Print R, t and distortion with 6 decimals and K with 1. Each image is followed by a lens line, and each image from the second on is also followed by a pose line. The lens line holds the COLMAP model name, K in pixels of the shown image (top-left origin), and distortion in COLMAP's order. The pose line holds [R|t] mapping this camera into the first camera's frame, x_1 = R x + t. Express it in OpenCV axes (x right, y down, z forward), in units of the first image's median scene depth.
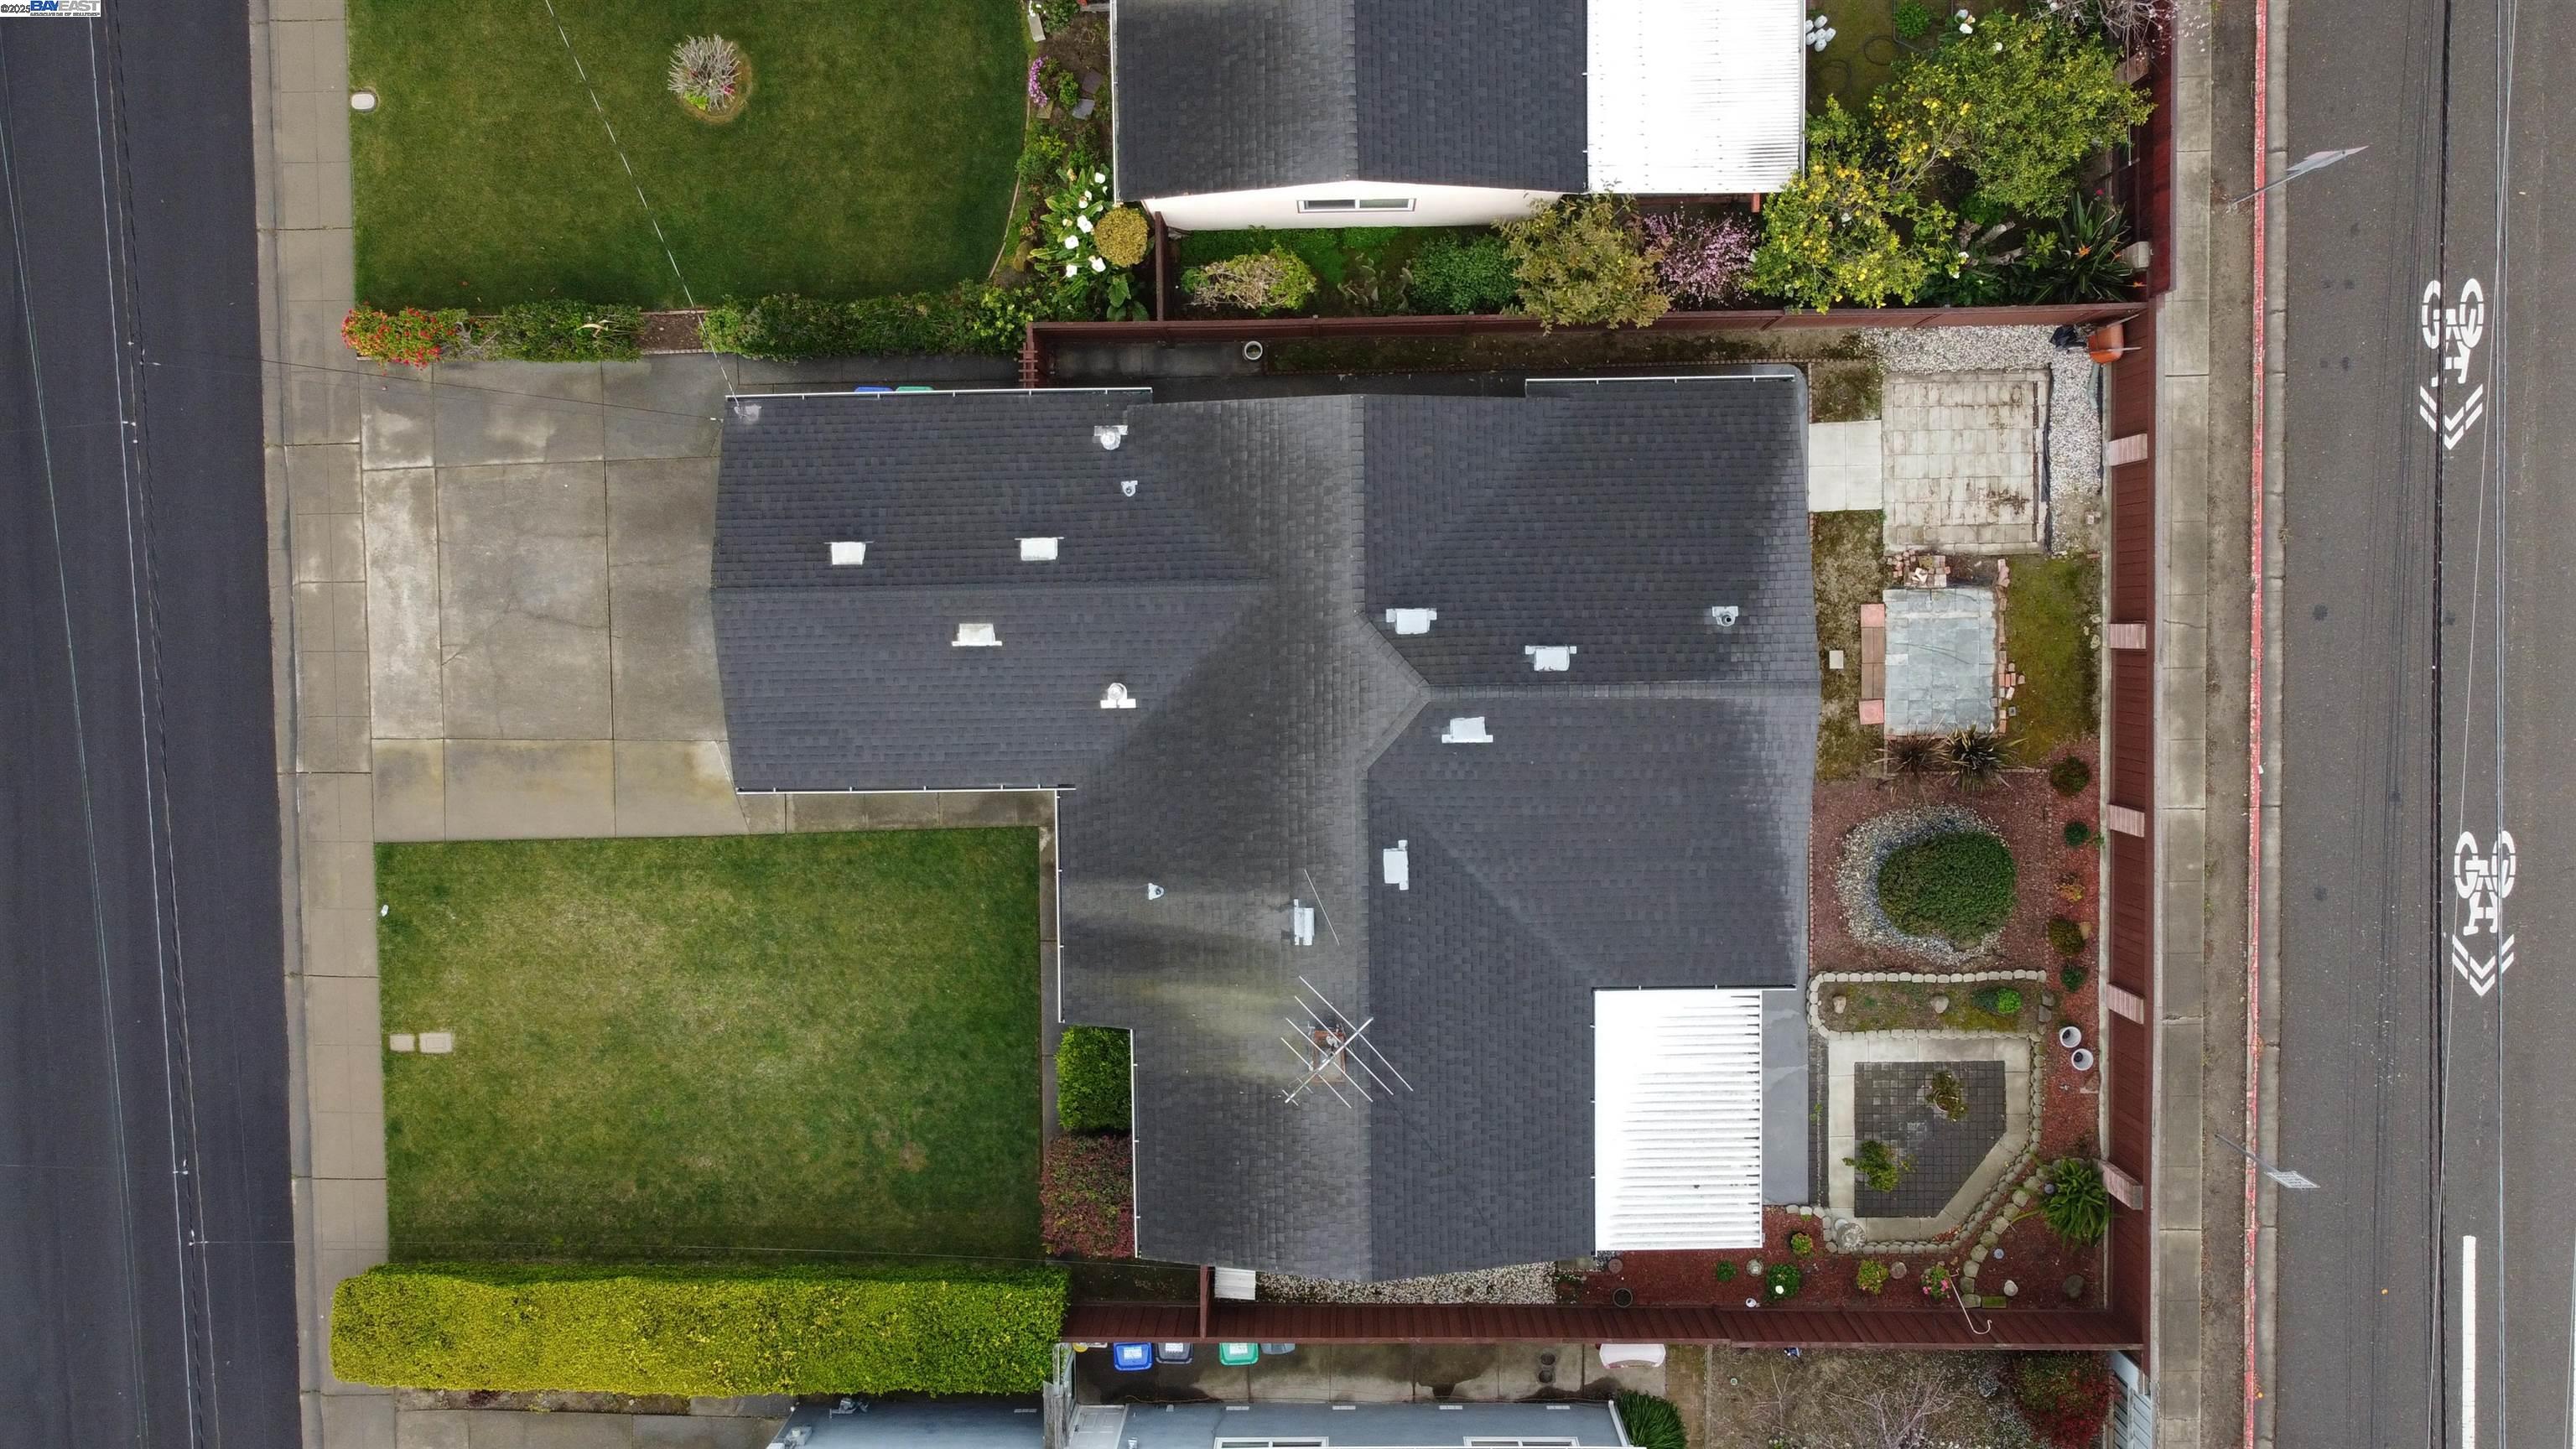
lens RADIAL K [[1945.8, 0, 1278.5], [0, 1945.8, 719.6], [0, 0, 1]] dist [0.003727, -0.005454]
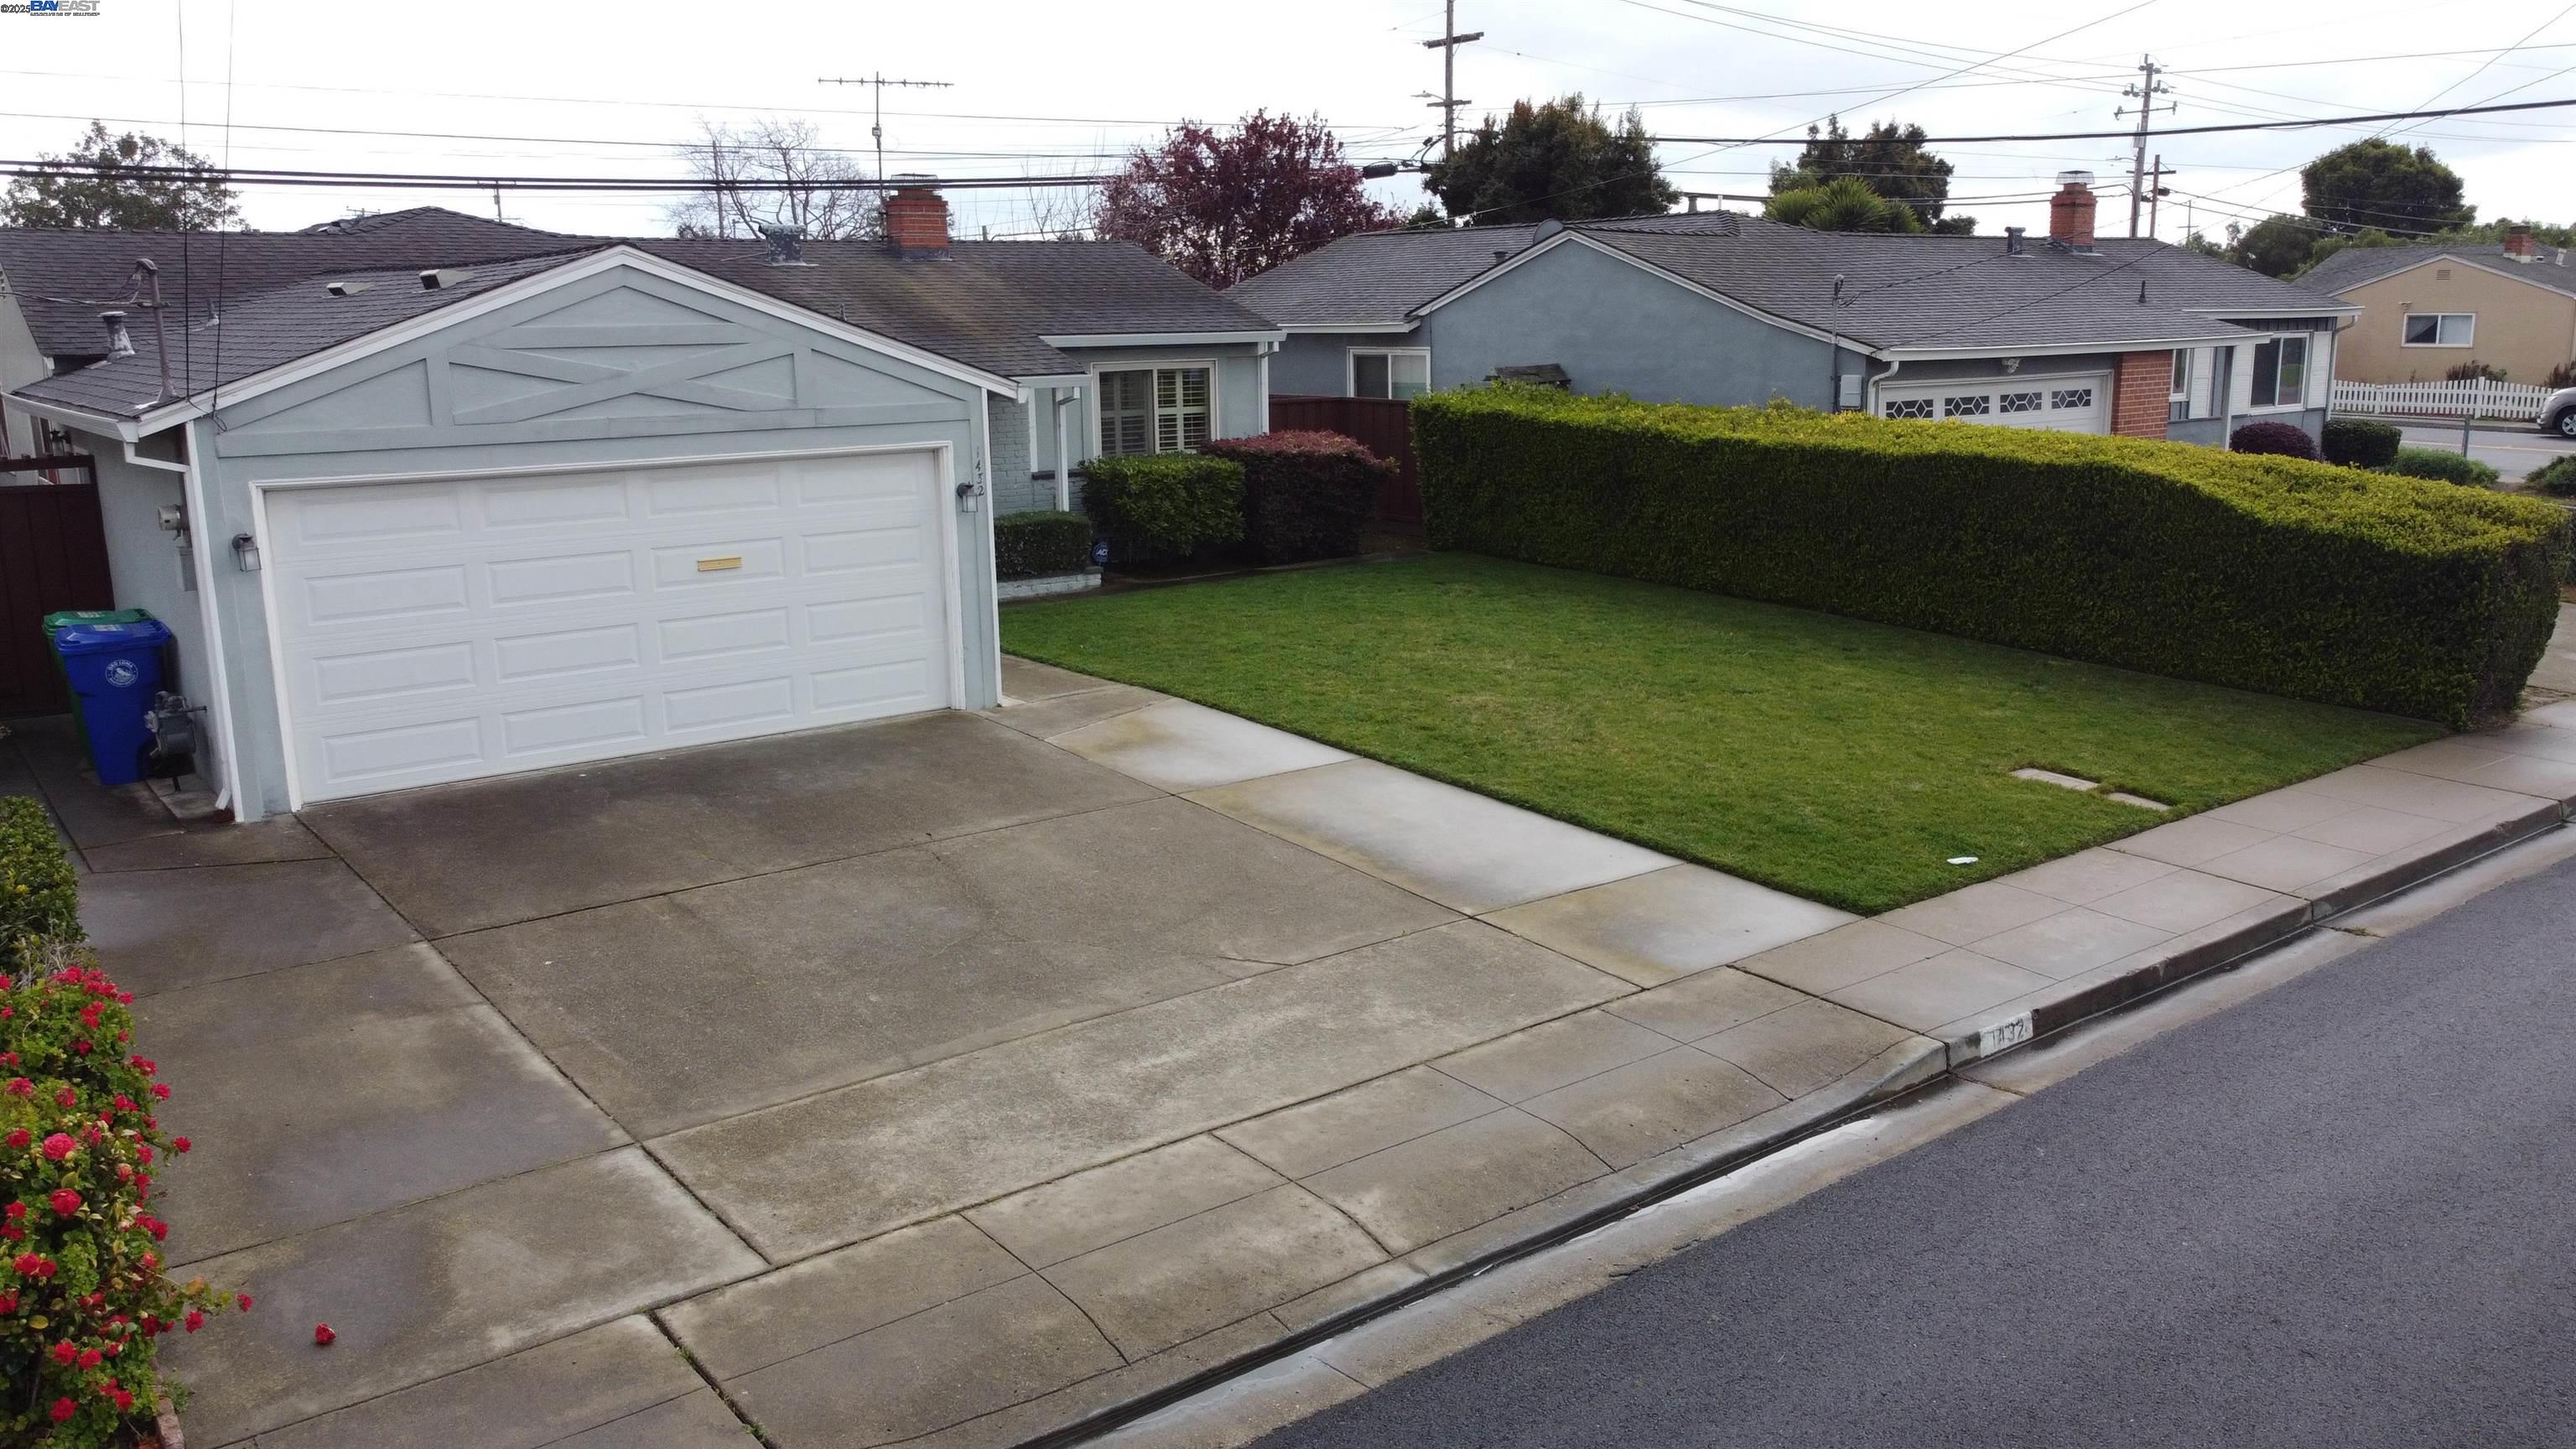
lens RADIAL K [[1945.8, 0, 1295.1], [0, 1945.8, 722.5], [0, 0, 1]] dist [0.003727, -0.005454]
pose [[-0.602426, -0.131568, 0.787256, -0.686401], [0.795484, -0.179890, 0.578658, -0.201300], [0.065486, 0.974848, 0.213031, 0.934477]]
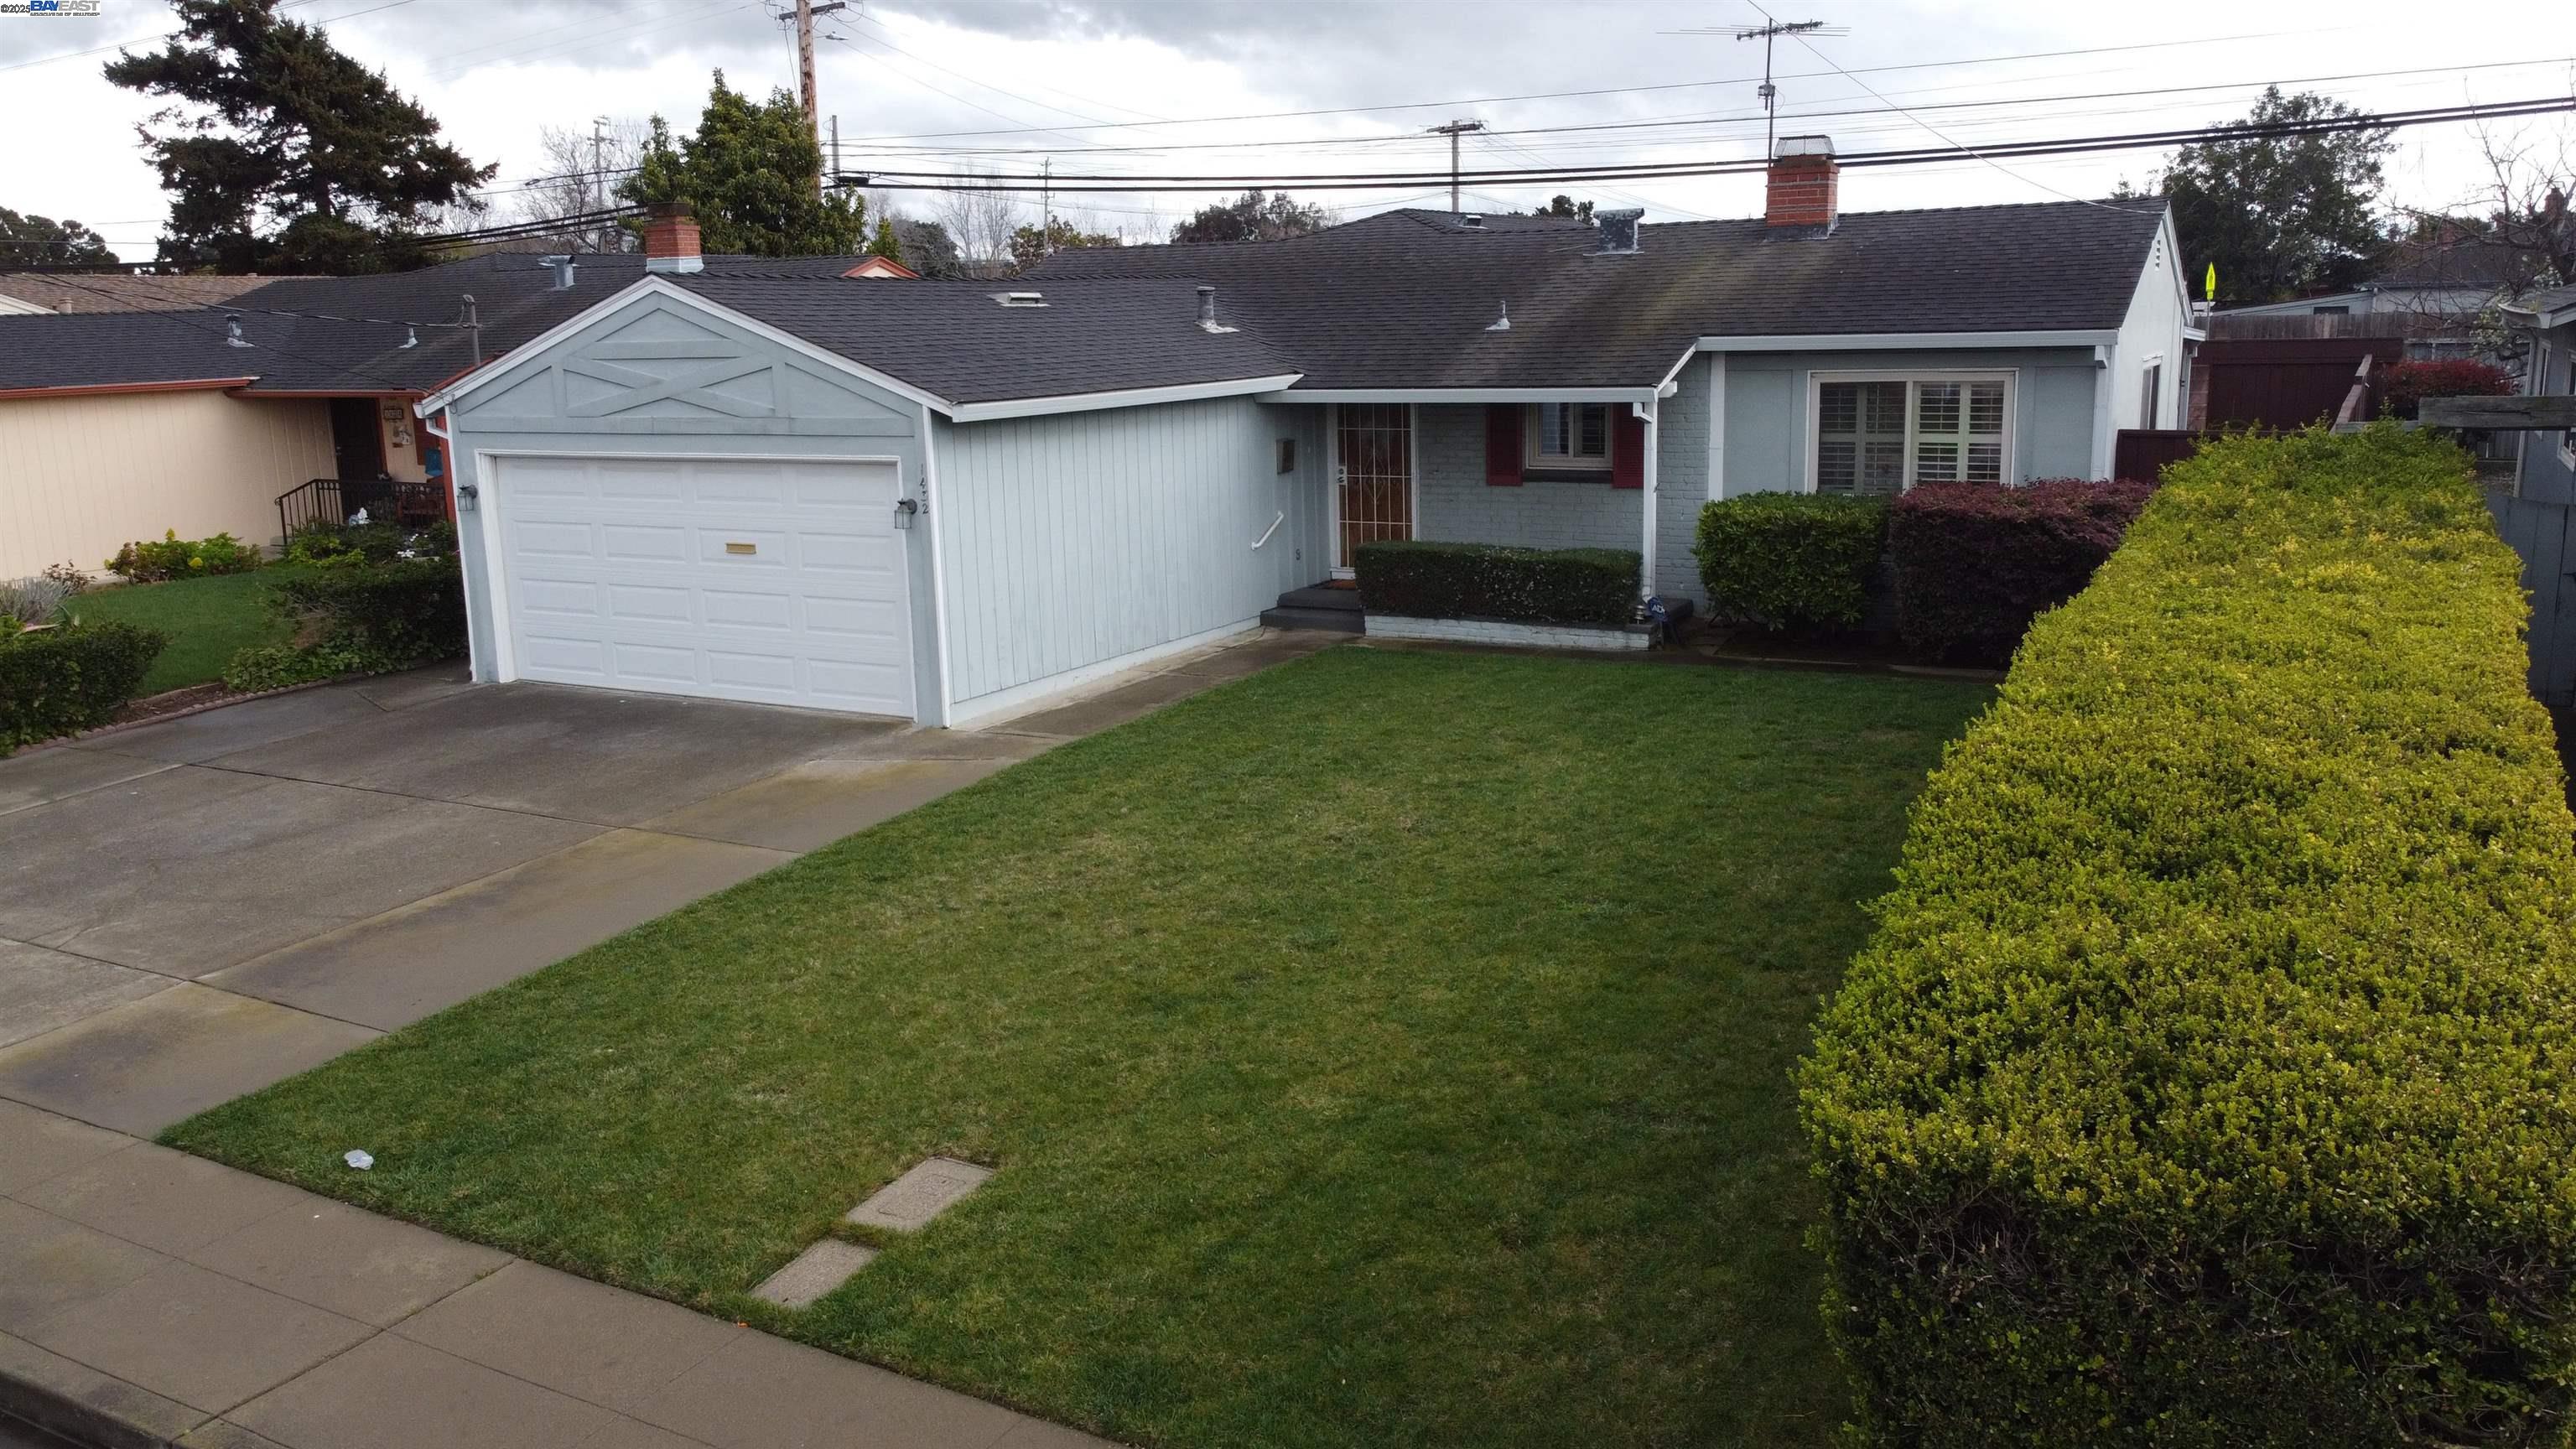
lens RADIAL K [[1945.8, 0, 1292.8], [0, 1945.8, 721.2], [0, 0, 1]] dist [0.003727, -0.005454]
pose [[0.493972, -0.165631, 0.853556, -0.624977], [0.867966, 0.036079, -0.495311, 0.329337], [0.051244, 0.985528, 0.161584, 0.954583]]
